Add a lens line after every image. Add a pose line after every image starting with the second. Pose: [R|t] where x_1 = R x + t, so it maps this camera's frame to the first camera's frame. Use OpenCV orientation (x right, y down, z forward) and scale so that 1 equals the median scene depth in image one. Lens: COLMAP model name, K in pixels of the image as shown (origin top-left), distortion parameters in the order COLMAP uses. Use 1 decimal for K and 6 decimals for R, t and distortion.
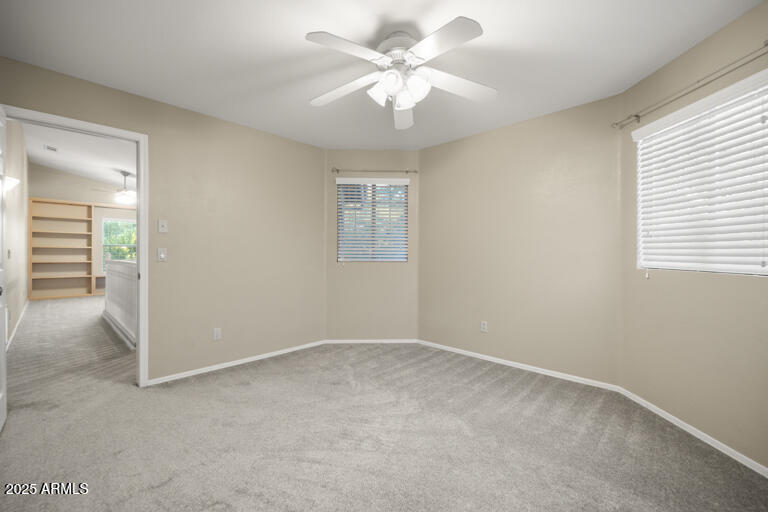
lens RADIAL K [[314.6, 0, 385.4], [0, 314.6, 251.2], [0, 0, 1]] dist [-0.001199, -0.000744]
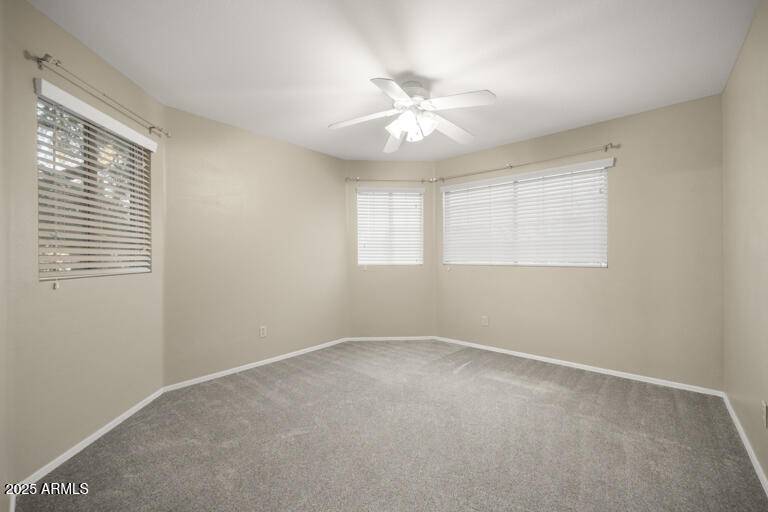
lens RADIAL K [[314.6, 0, 383.1], [0, 314.6, 258.5], [0, 0, 1]] dist [-0.001199, -0.000744]
pose [[-0.035104, -0.004999, 0.999371, -0.697161], [0.005954, 0.999969, 0.005211, 0.006684], [-0.999366, 0.006133, -0.035073, 0.665897]]
